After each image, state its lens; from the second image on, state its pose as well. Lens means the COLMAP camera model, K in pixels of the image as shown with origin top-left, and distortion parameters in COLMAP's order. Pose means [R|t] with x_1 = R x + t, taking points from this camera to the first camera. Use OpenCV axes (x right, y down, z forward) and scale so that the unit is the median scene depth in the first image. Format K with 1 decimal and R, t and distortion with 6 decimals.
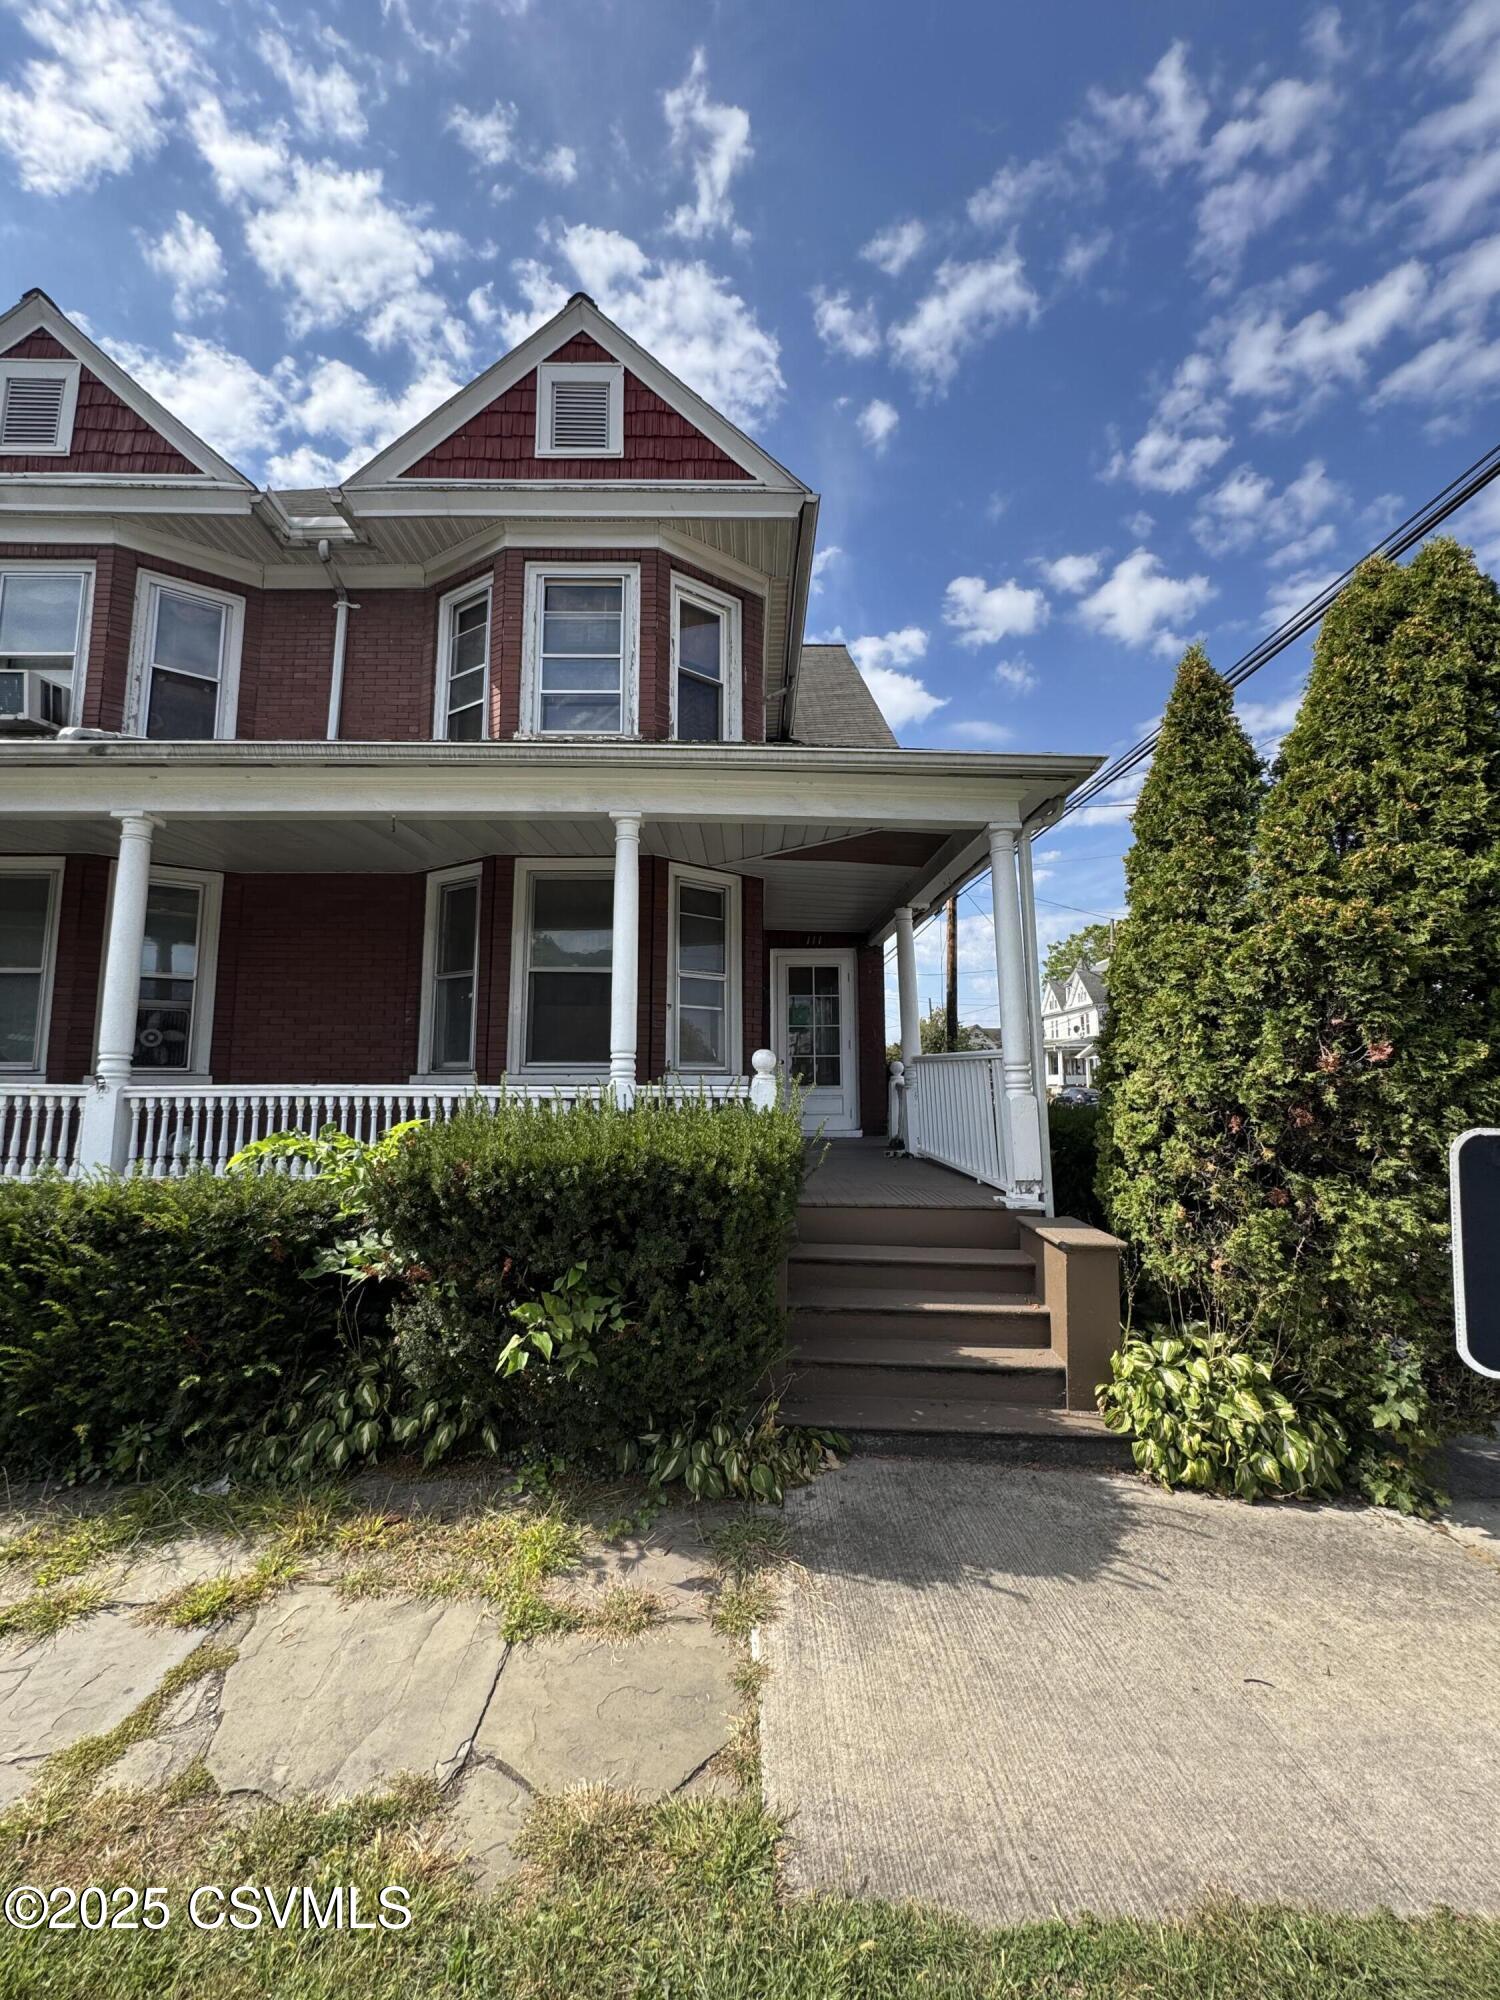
lens RADIAL K [[790.1, 0, 750.0], [0, 790.1, 1000.0], [0, 0, 1]] dist [0.000326, 0.000140]
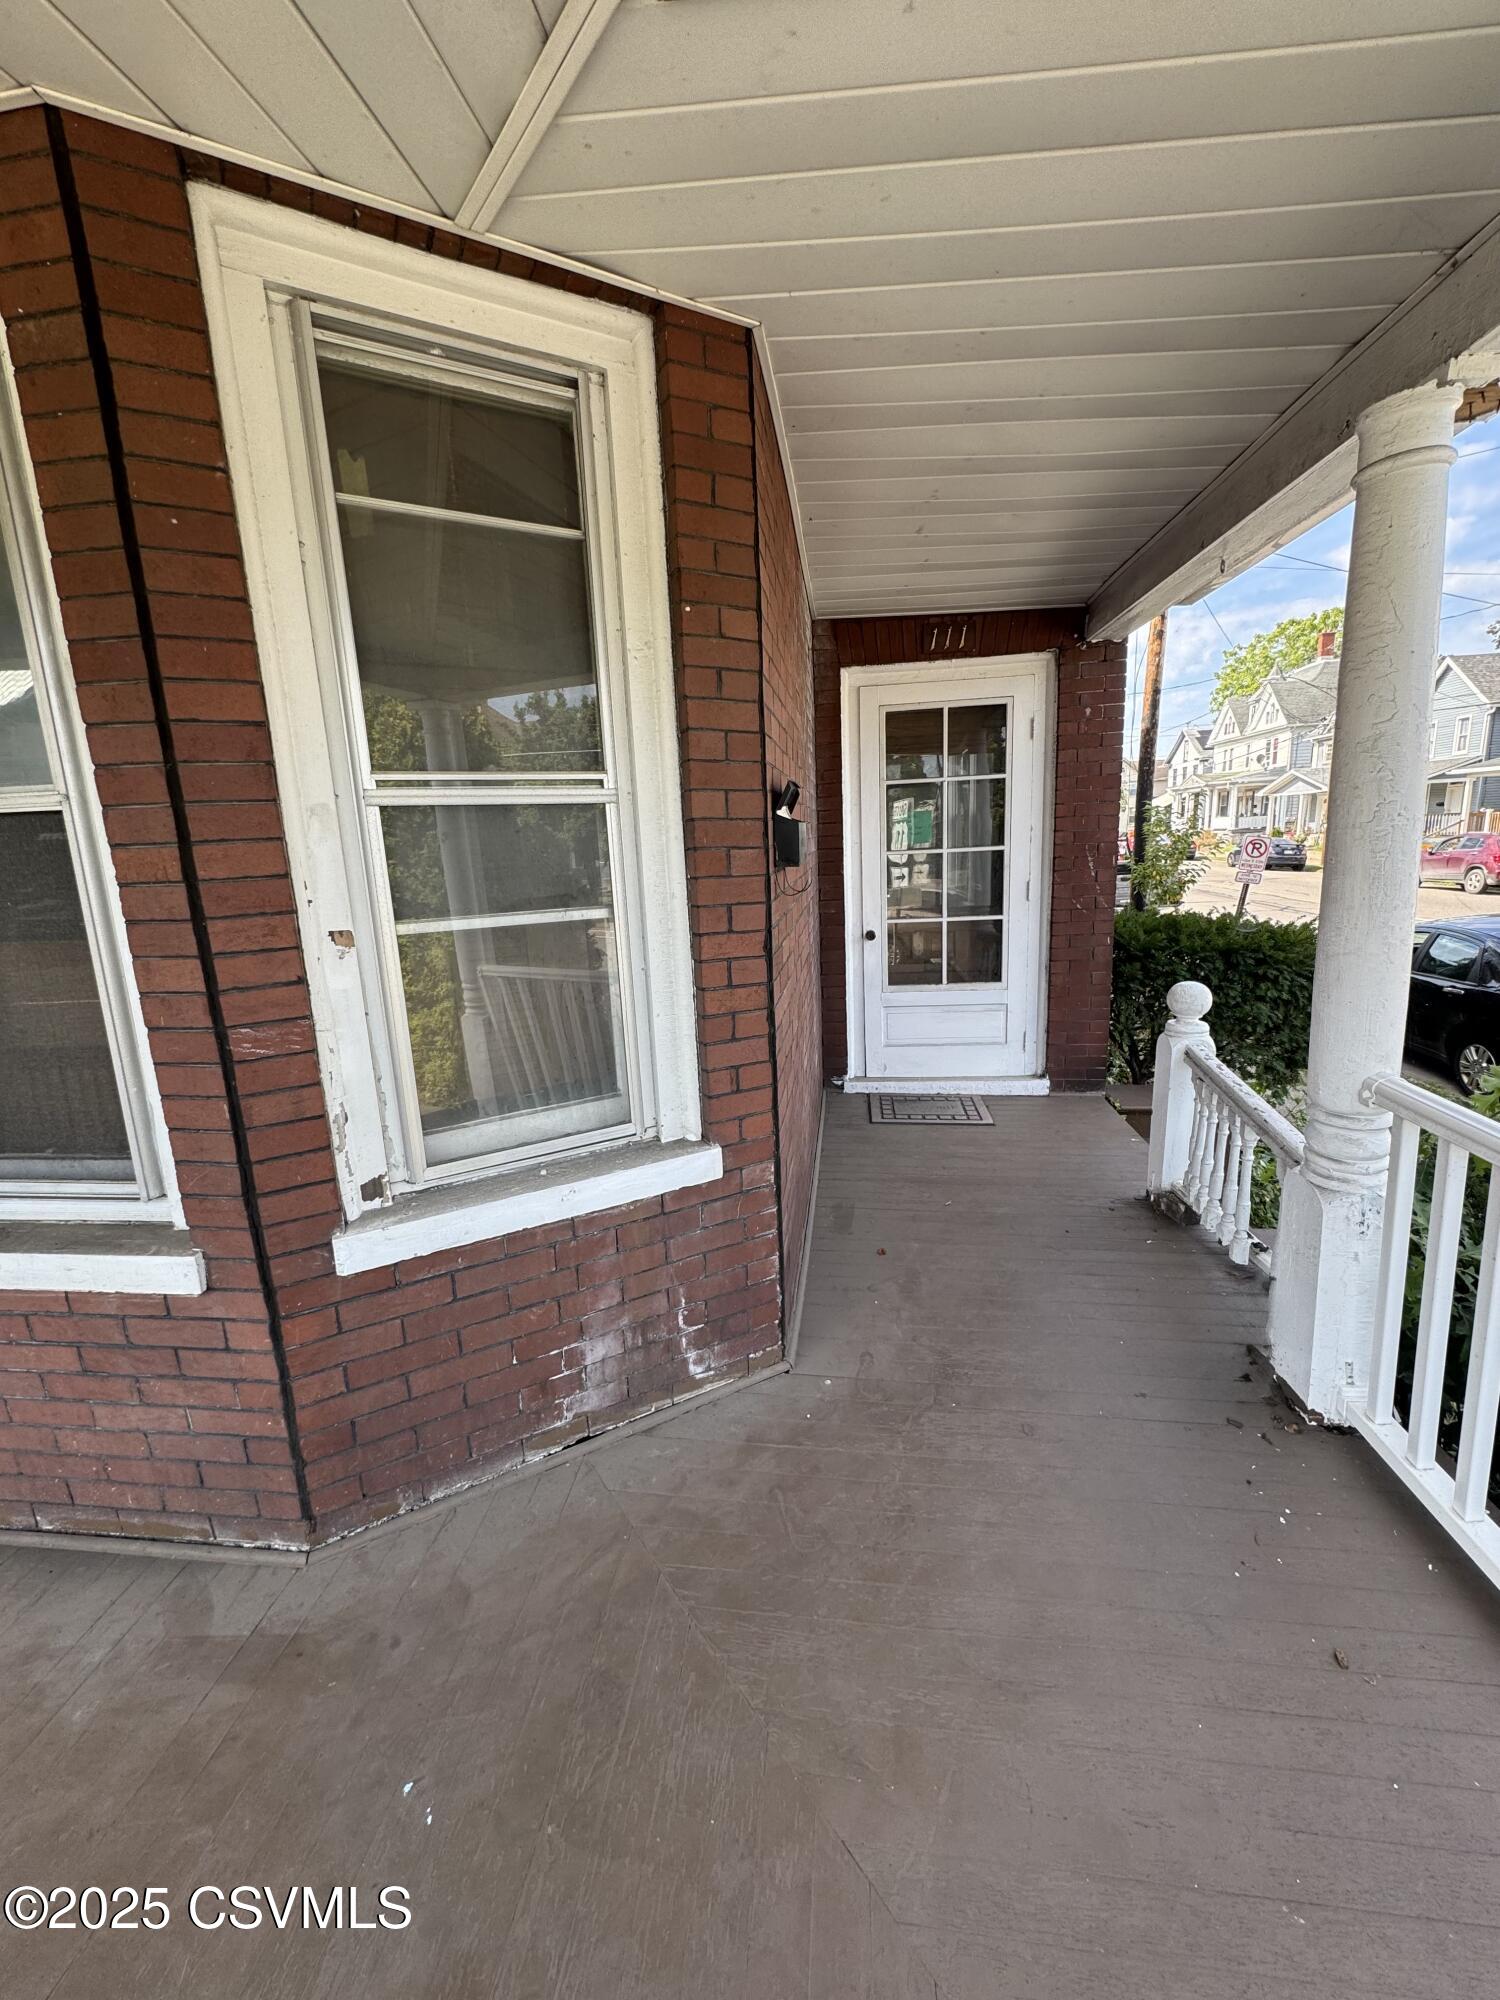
lens RADIAL K [[790.1, 0, 750.0], [0, 790.1, 1000.0], [0, 0, 1]] dist [0.000326, 0.000140]
pose [[0.989568, -0.014128, -0.143371, 0.031470], [0.057529, 0.951143, 0.303345, -0.022578], [0.132081, -0.308429, 0.942033, 0.477464]]
